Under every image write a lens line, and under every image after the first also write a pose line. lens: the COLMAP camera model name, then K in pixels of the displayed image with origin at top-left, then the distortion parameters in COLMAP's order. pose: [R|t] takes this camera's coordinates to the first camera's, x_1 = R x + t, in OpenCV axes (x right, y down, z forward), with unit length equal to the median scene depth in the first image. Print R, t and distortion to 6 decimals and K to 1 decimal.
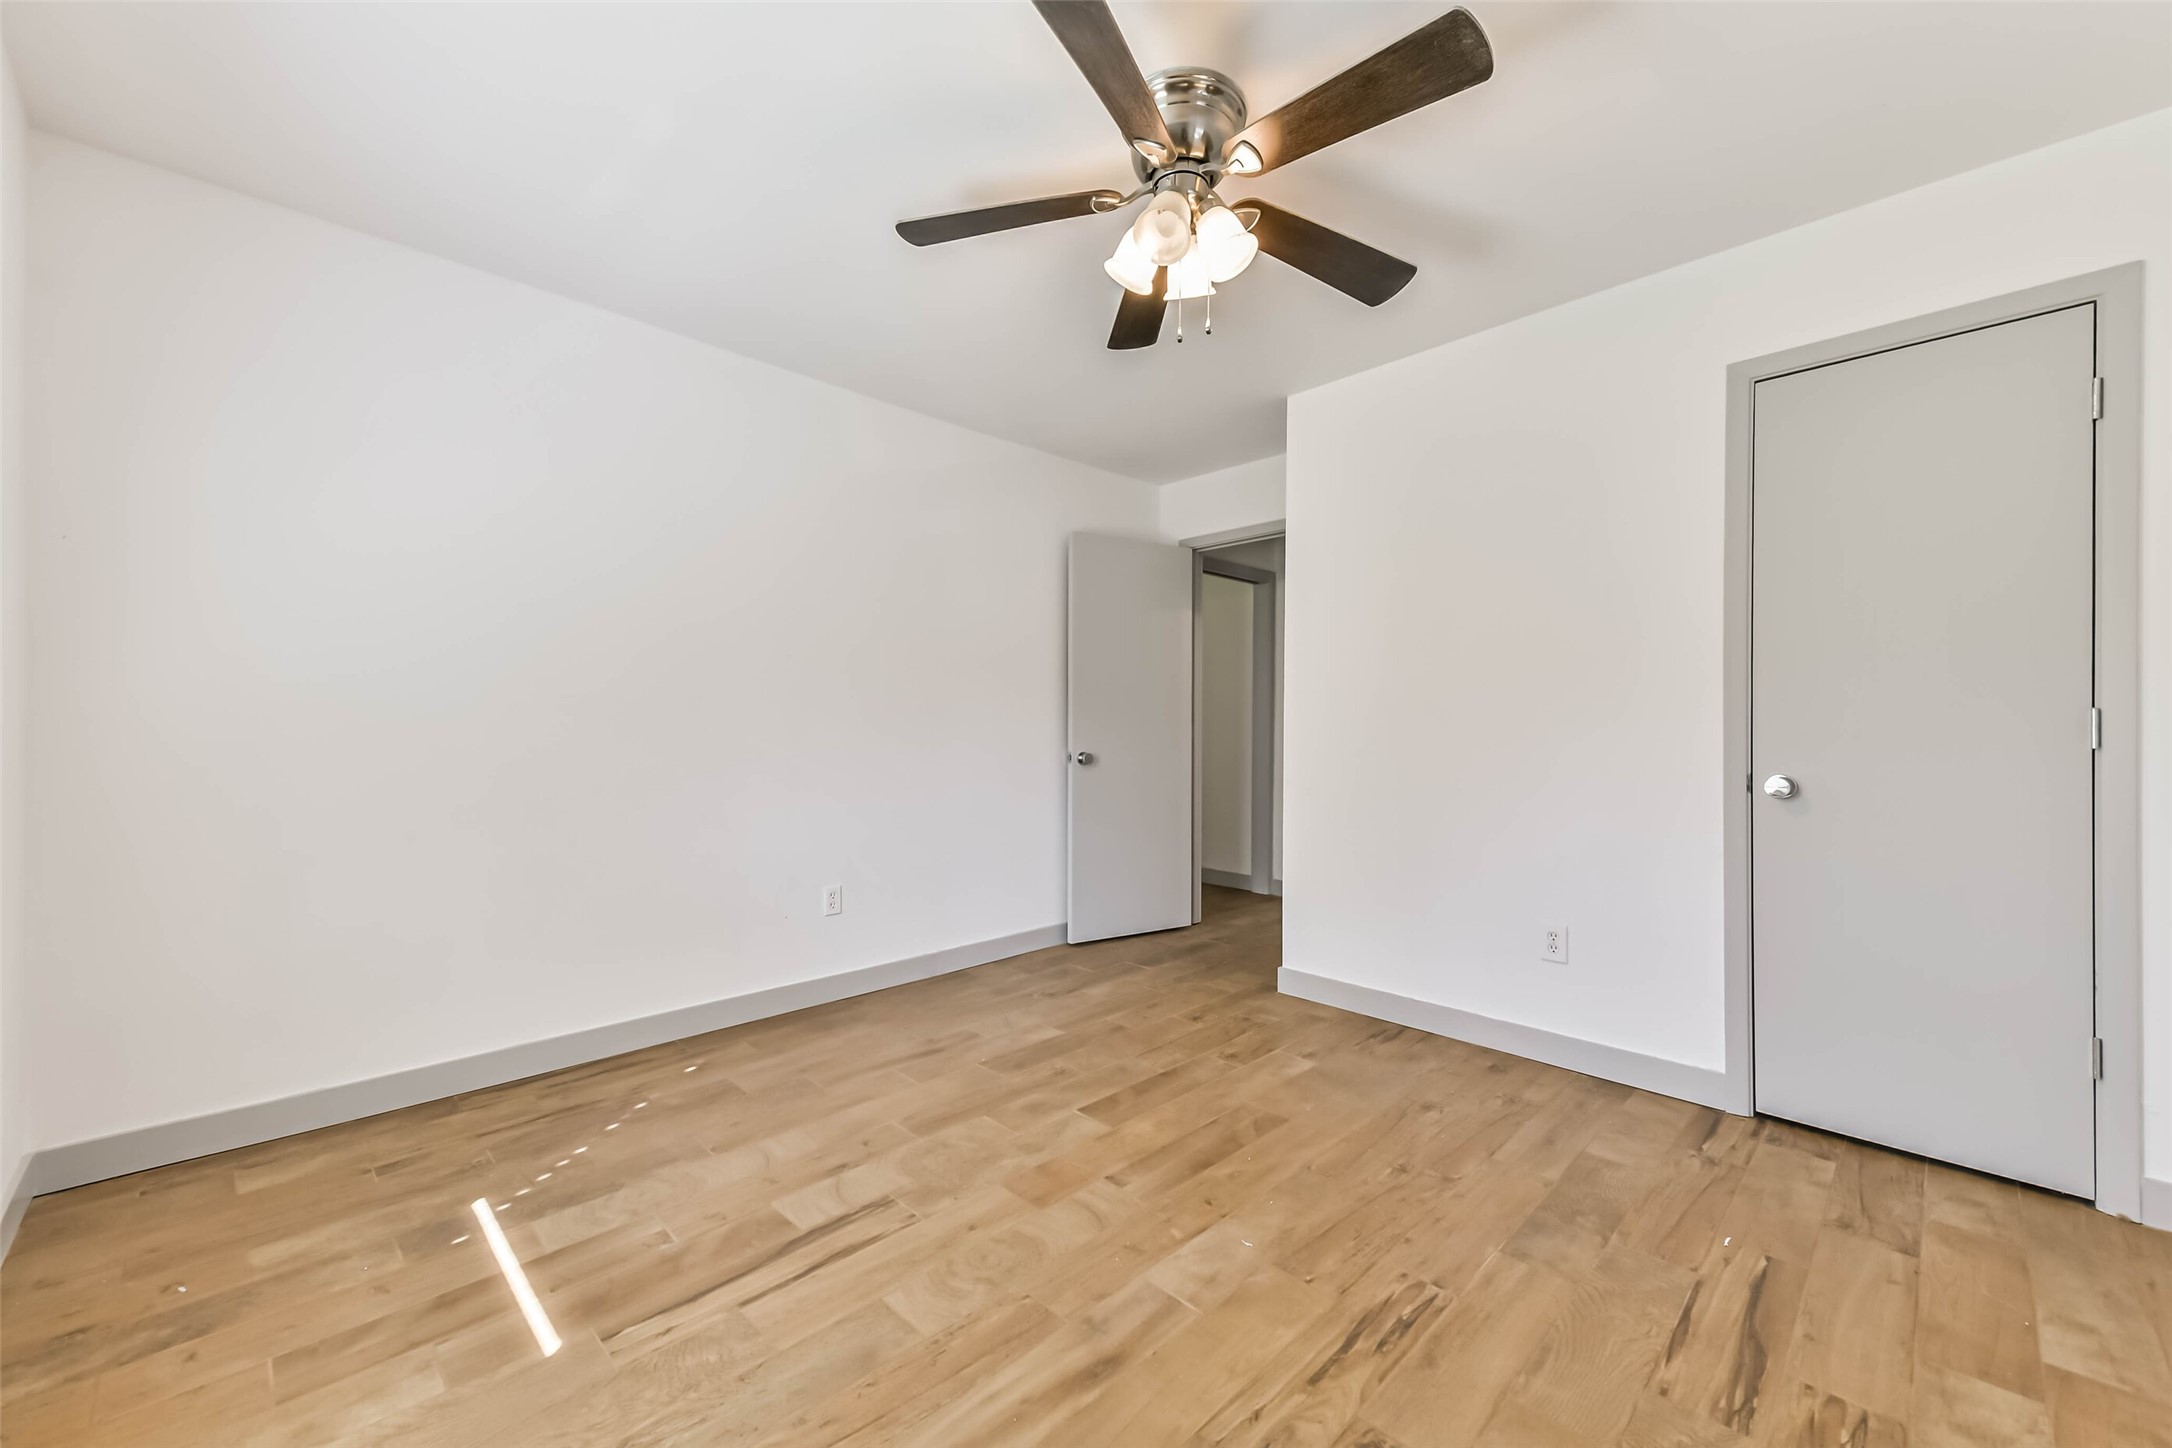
lens RADIAL K [[858.4, 0, 1086.7], [0, 858.4, 727.9], [0, 0, 1]] dist [0.011447, -0.002211]
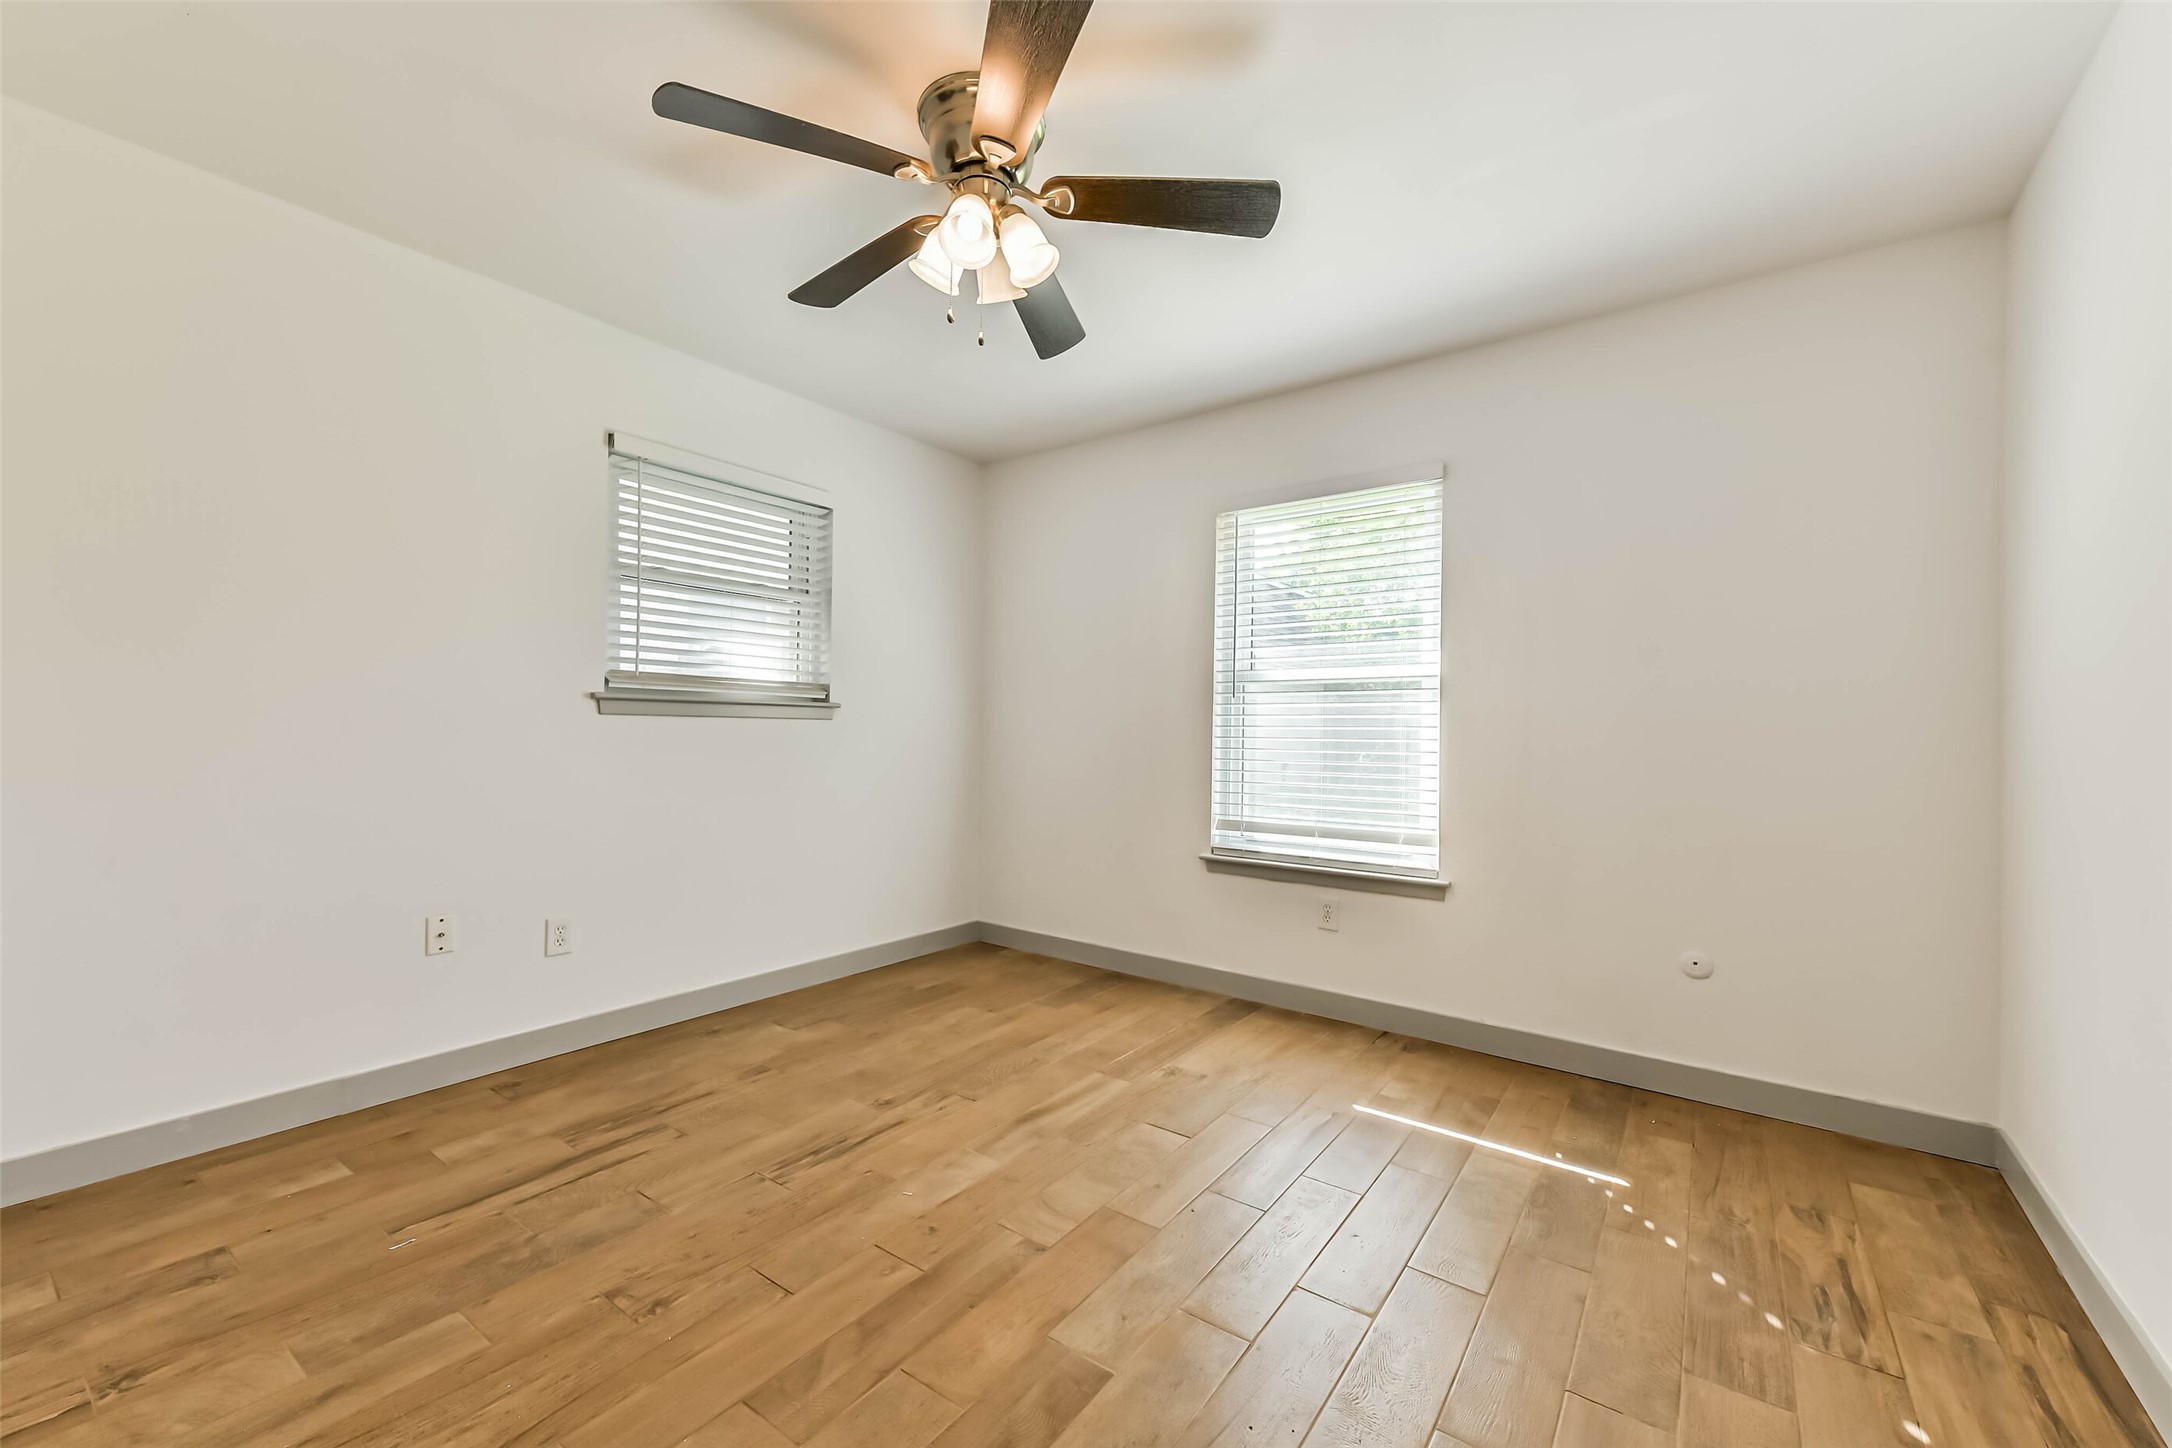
lens RADIAL K [[858.4, 0, 1084.8], [0, 858.4, 727.8], [0, 0, 1]] dist [0.011447, -0.002211]
pose [[-0.987872, -0.019524, -0.154036, 0.140116], [-0.018173, 0.999783, -0.010176, 0.007438], [0.154201, -0.007254, -0.988013, 2.069933]]
